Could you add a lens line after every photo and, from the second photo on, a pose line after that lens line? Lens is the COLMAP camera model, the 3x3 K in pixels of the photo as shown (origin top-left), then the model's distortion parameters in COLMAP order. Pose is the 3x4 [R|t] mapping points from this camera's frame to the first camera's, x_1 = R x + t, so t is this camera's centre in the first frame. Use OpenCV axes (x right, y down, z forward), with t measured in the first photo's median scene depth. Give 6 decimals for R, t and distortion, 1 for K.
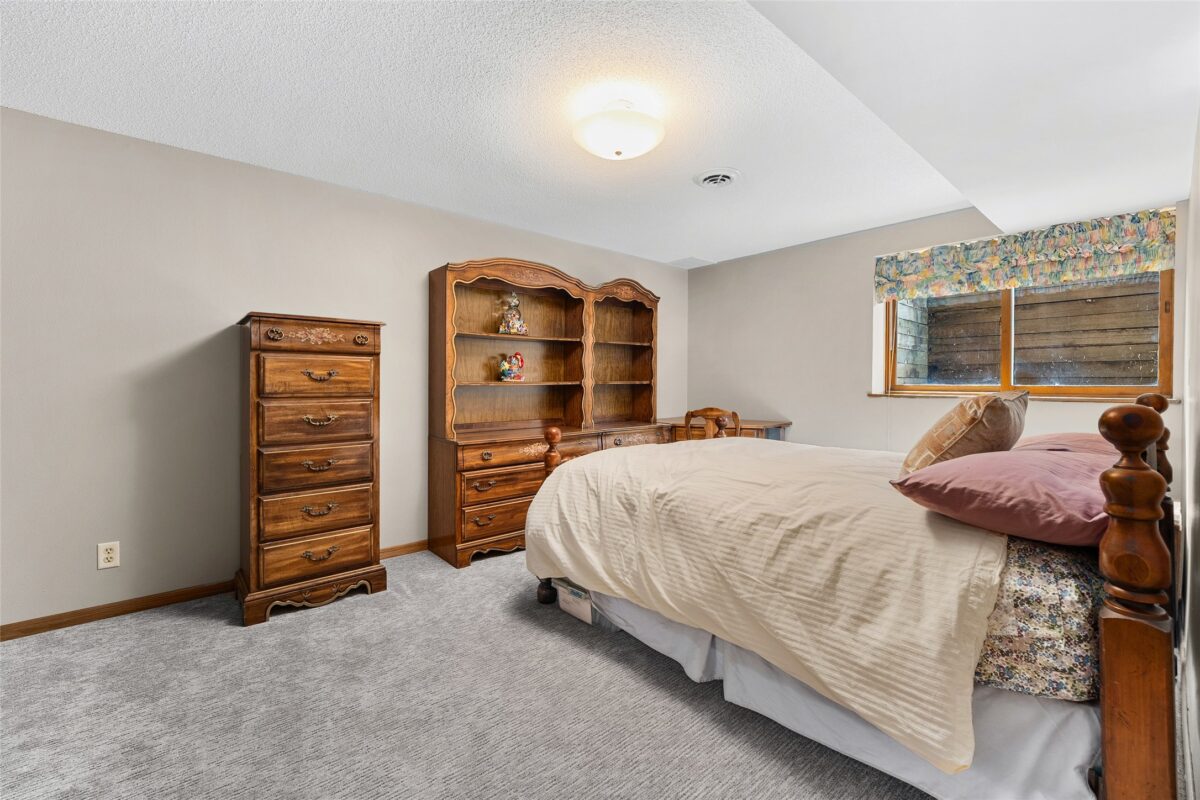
lens RADIAL K [[496.8, 0, 595.5], [0, 496.8, 389.5], [0, 0, 1]] dist [-0.020115, 0.003077]
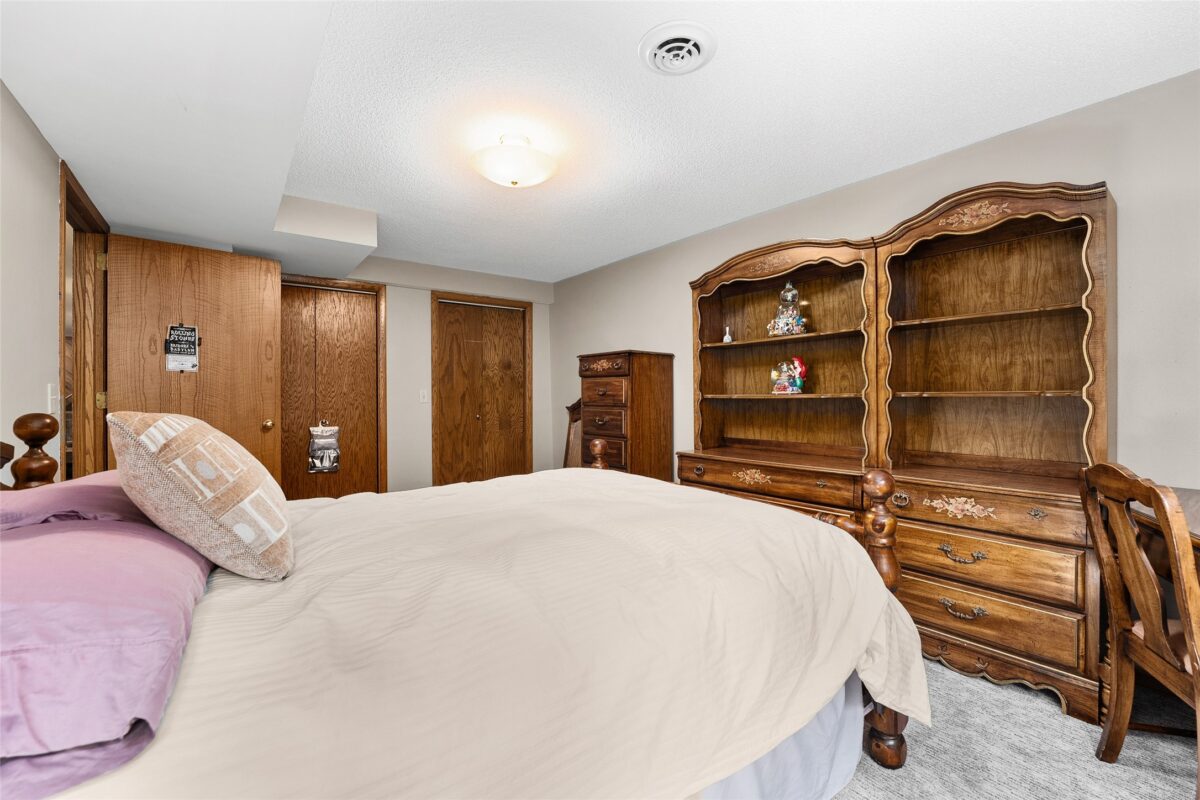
lens RADIAL K [[496.8, 0, 595.8], [0, 496.8, 401.0], [0, 0, 1]] dist [-0.020115, 0.003077]
pose [[-0.046436, 0.001686, -0.998920, 0.656557], [-0.010356, 0.999944, 0.002169, -0.001865], [0.998868, 0.010446, -0.046416, 0.718218]]
